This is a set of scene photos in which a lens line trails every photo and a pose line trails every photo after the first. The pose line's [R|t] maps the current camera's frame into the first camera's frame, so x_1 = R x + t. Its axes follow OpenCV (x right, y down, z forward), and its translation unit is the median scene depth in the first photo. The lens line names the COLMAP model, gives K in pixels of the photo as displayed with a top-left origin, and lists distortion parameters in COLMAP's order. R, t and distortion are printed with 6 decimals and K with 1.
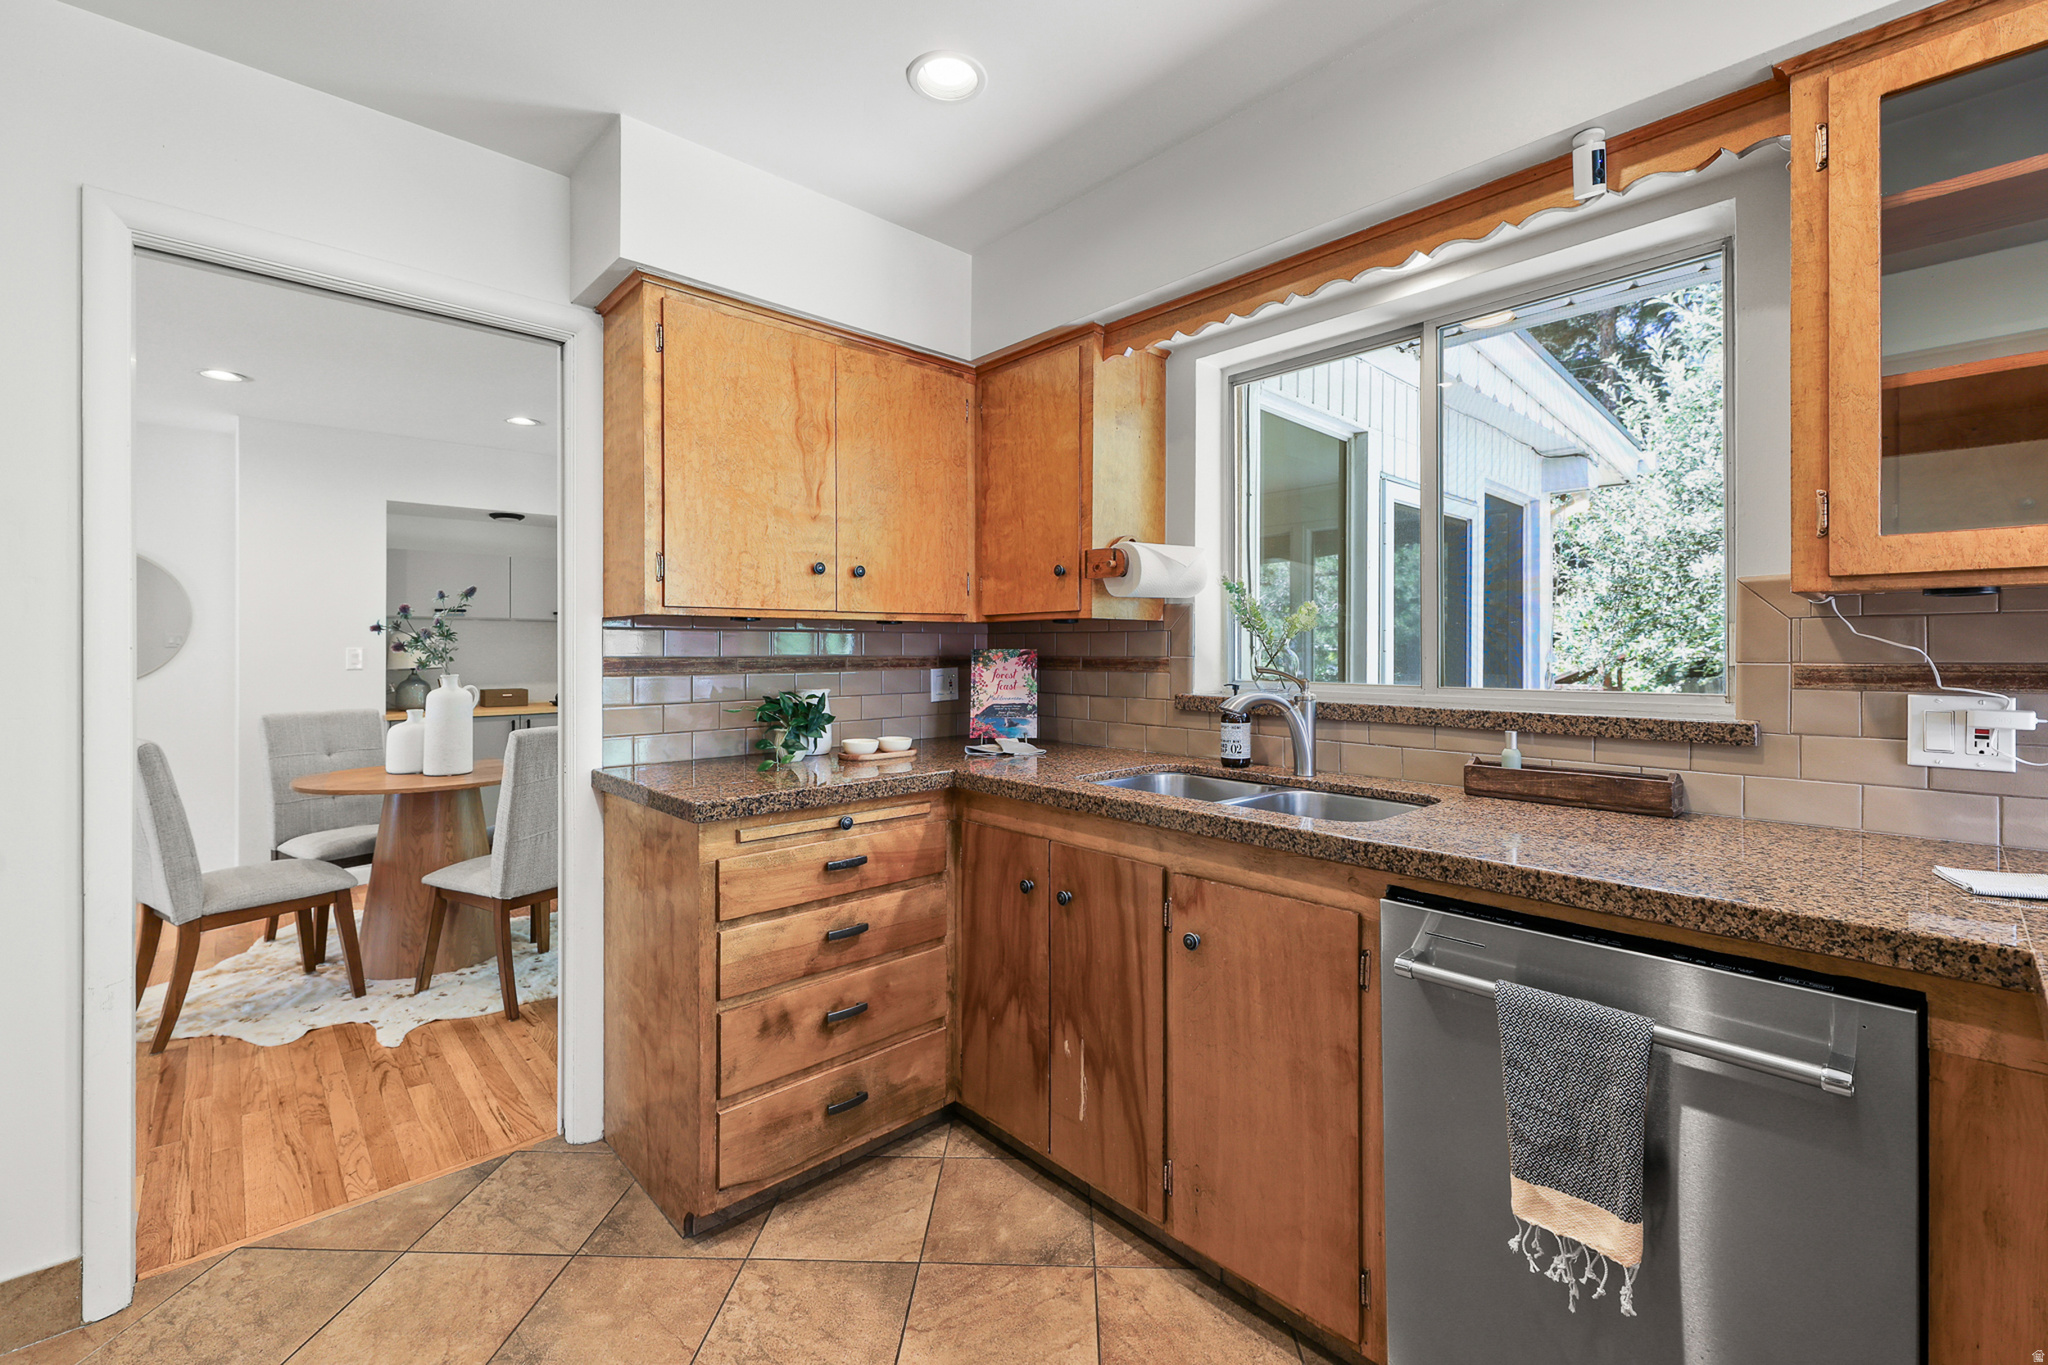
lens RADIAL K [[847.0, 0, 1041.5], [0, 847.0, 644.0], [0, 0, 1]] dist [0.010437, -0.002755]
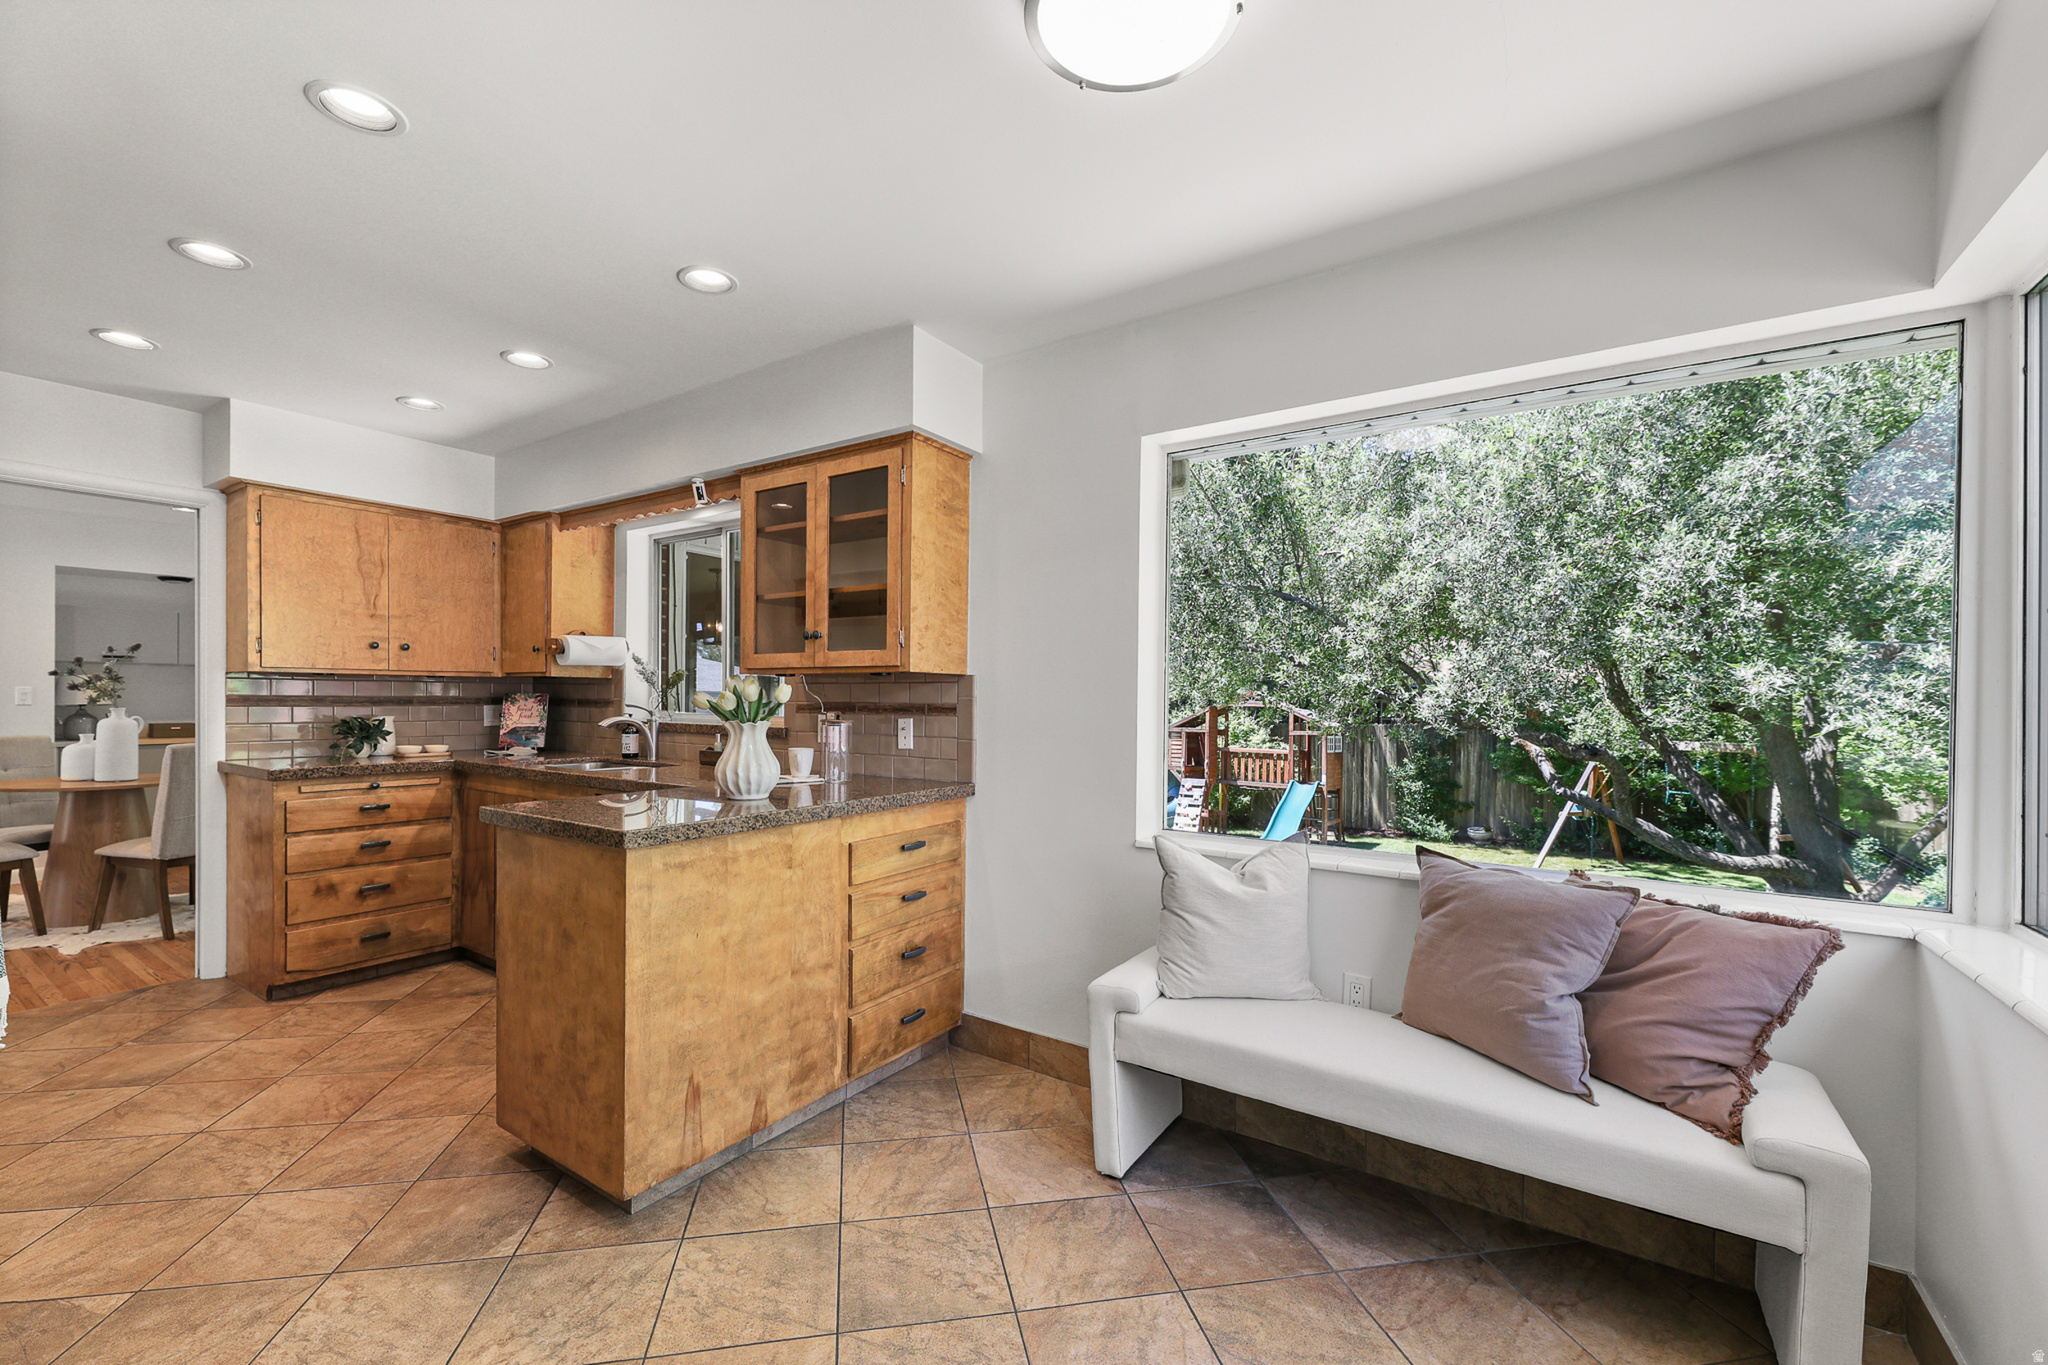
lens RADIAL K [[847.0, 0, 1025.4], [0, 847.0, 703.0], [0, 0, 1]] dist [0.010437, -0.002755]
pose [[0.978437, 0.009581, 0.206325, 0.698635], [-0.012032, 0.999871, 0.010628, -0.006190], [-0.206197, -0.012881, 0.978426, -1.002912]]
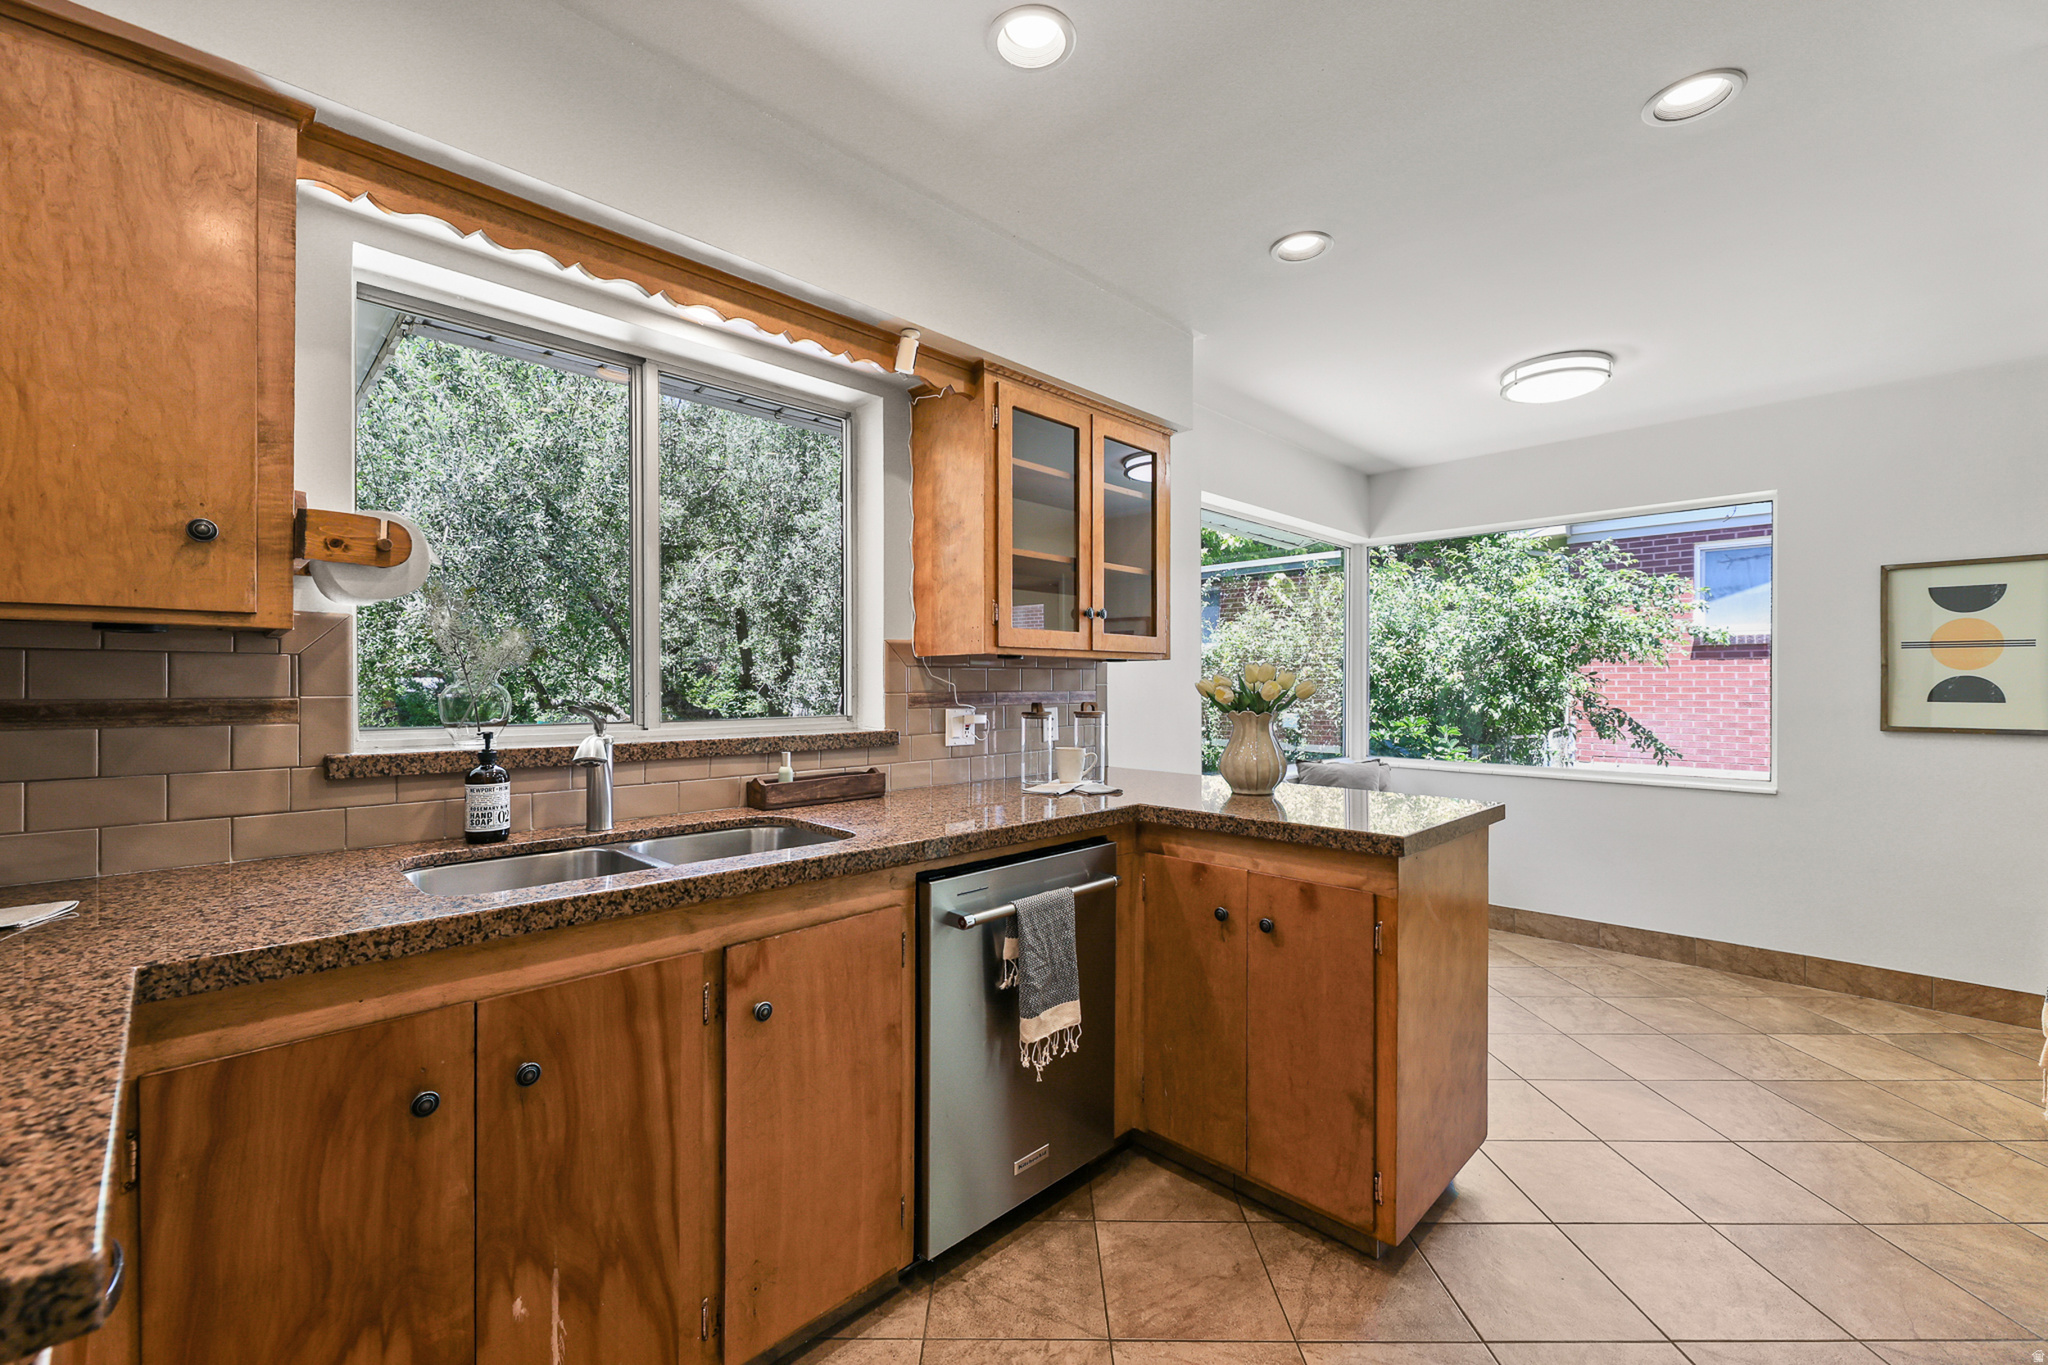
lens RADIAL K [[847.0, 0, 1020.4], [0, 847.0, 681.1], [0, 0, 1]] dist [0.010437, -0.002755]
pose [[-0.017424, 0.003992, 0.999840, -0.536355], [-0.006331, 0.999972, -0.004103, 0.003096], [-0.999828, -0.006401, -0.017398, 0.552808]]
